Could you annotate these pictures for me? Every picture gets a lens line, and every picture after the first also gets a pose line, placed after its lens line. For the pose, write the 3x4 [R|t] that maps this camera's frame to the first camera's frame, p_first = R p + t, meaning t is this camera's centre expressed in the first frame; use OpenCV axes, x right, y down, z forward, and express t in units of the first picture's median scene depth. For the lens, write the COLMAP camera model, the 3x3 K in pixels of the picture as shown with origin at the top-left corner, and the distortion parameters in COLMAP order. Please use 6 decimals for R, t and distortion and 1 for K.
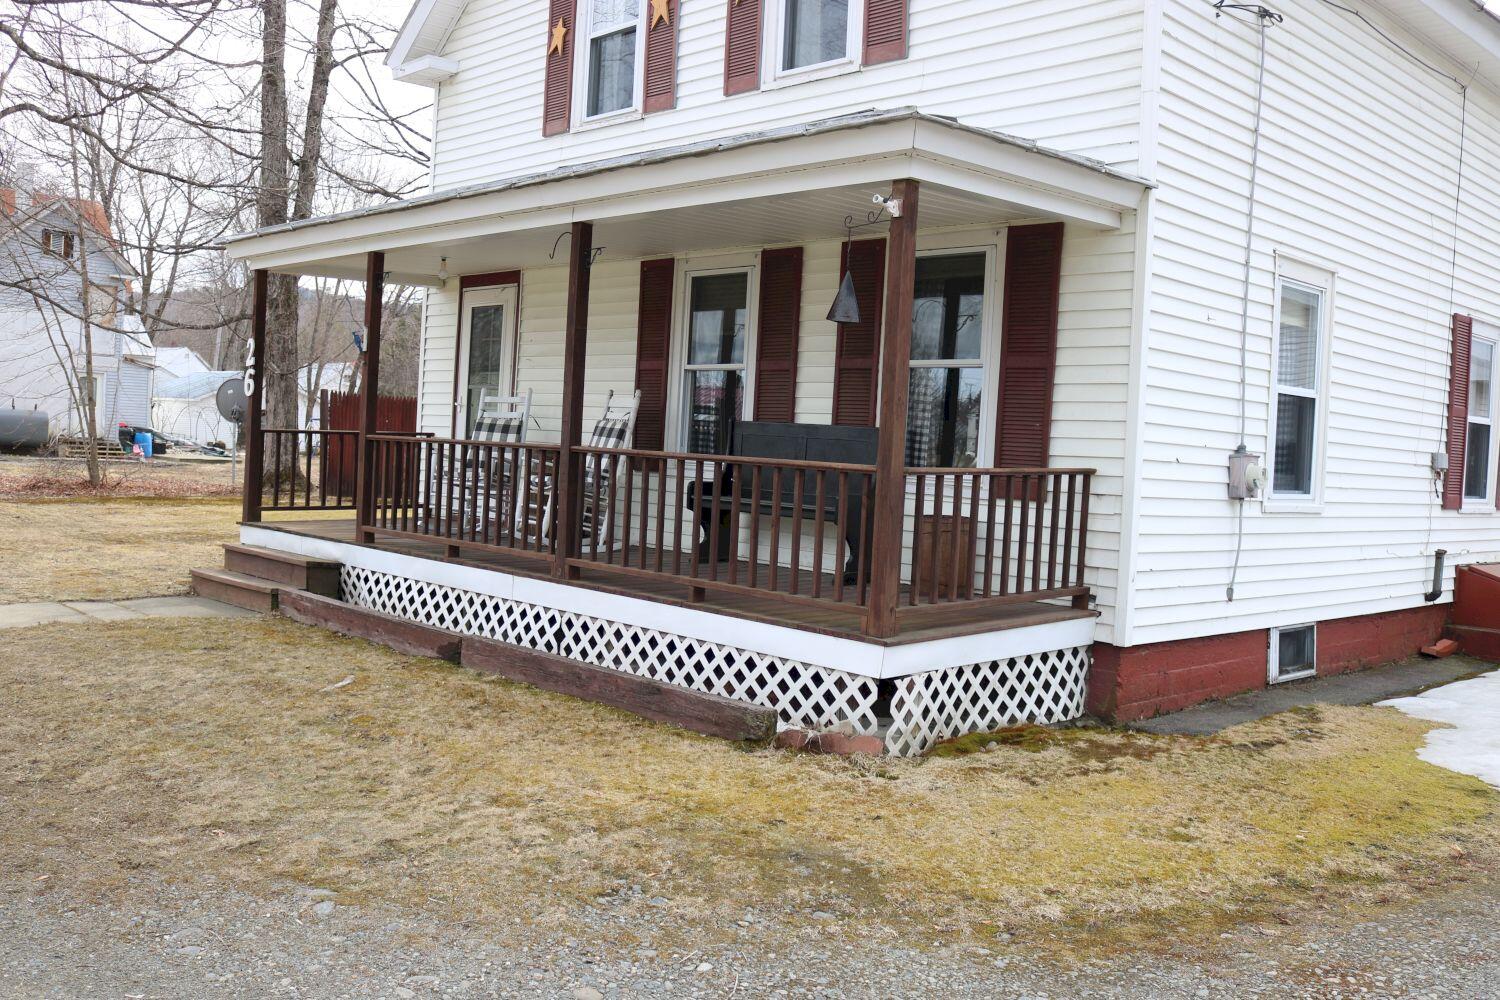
lens RADIAL K [[1360.7, 0, 745.0], [0, 1360.7, 491.5], [0, 0, 1]] dist [-0.142390, 0.122821]
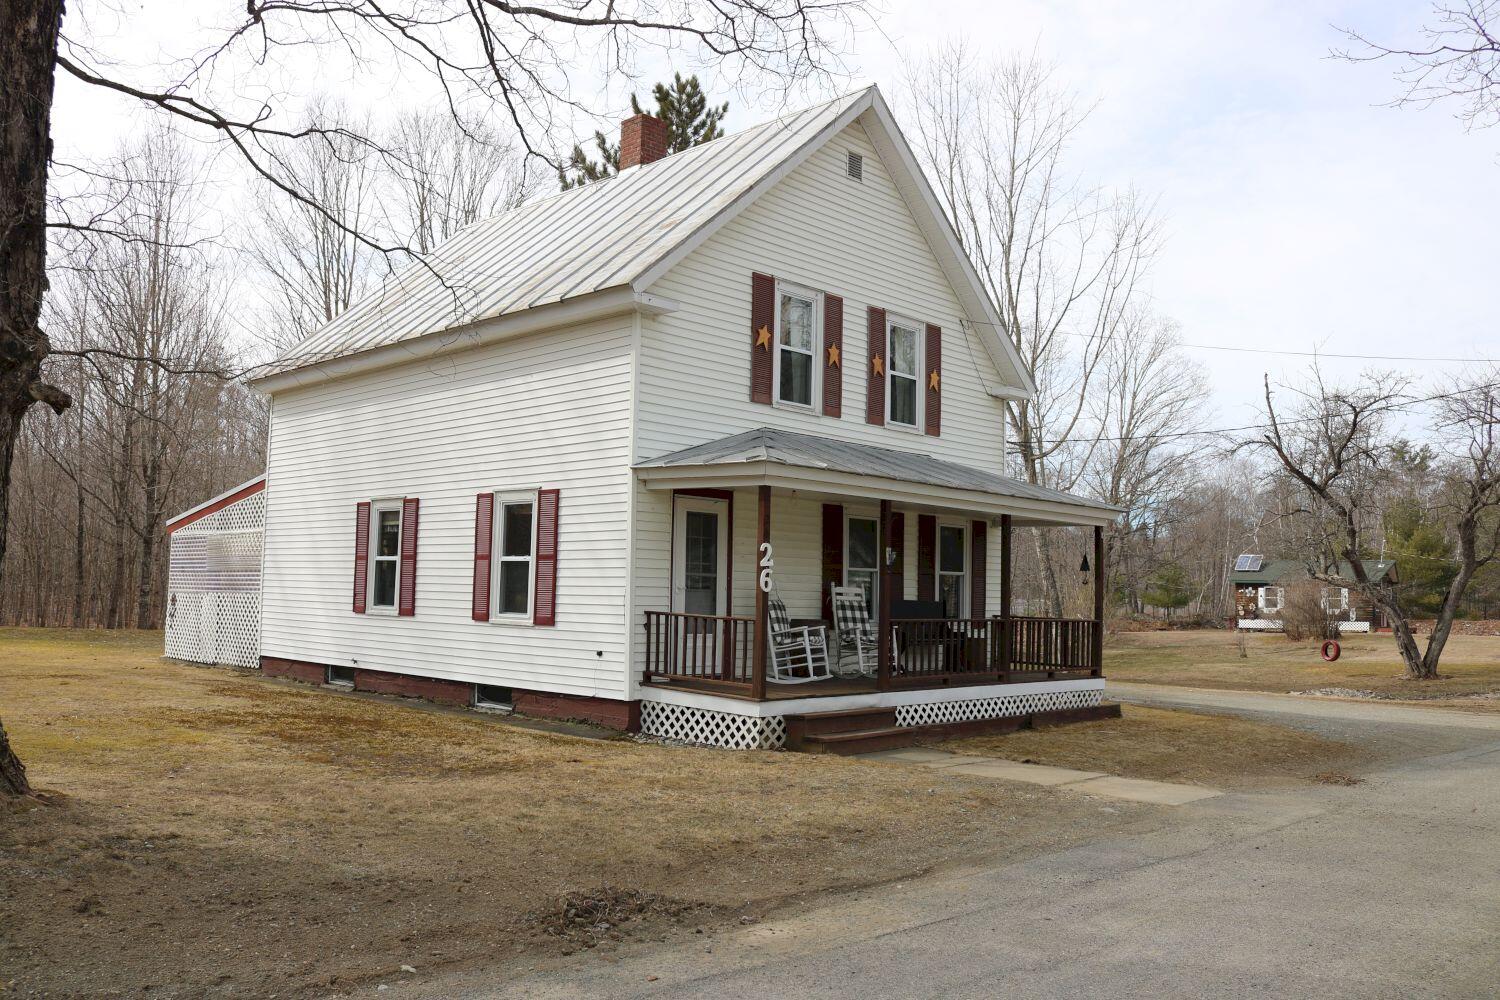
lens RADIAL K [[1237.0, 0, 750.0], [0, 1237.0, 500.0], [0, 0, 1]] dist [-0.152104, 0.133907]
pose [[-0.021196, 0.033470, 0.999215, -1.860630], [0.008985, 0.999406, -0.033285, -0.145754], [-0.999735, 0.008272, -0.021484, 1.309751]]
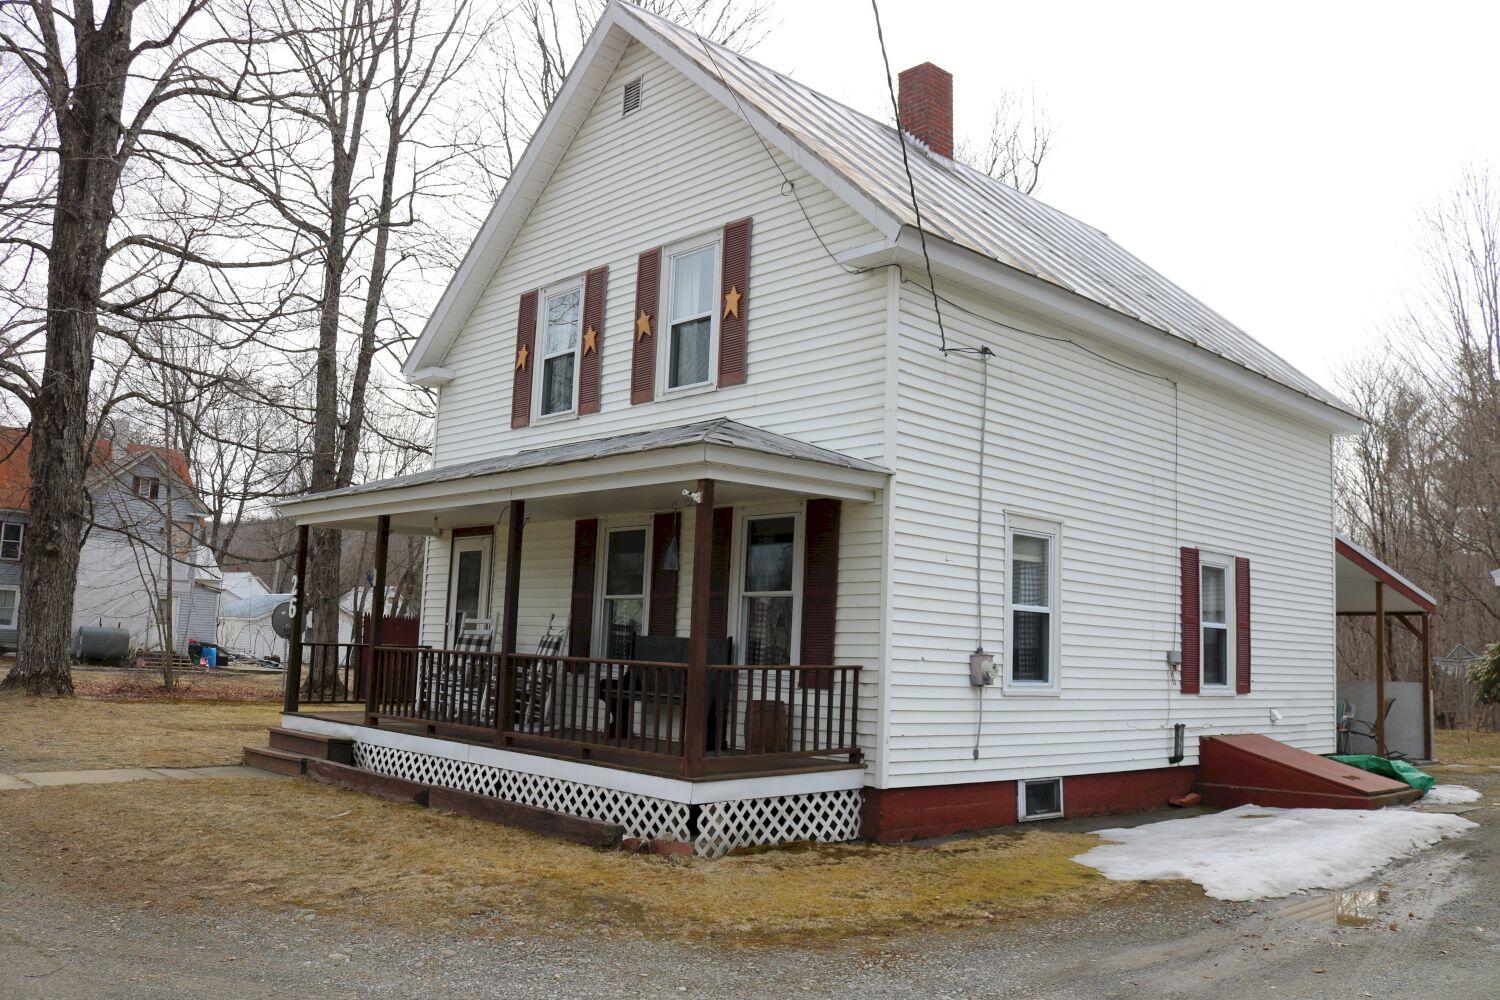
lens RADIAL K [[1237.0, 0, 750.0], [0, 1237.0, 500.0], [0, 0, 1]] dist [-0.152104, 0.133907]
pose [[0.999938, -0.010653, -0.003364, 0.124036], [0.009970, 0.986817, -0.161534, 0.017245], [0.005041, 0.161490, 0.986861, -0.289926]]
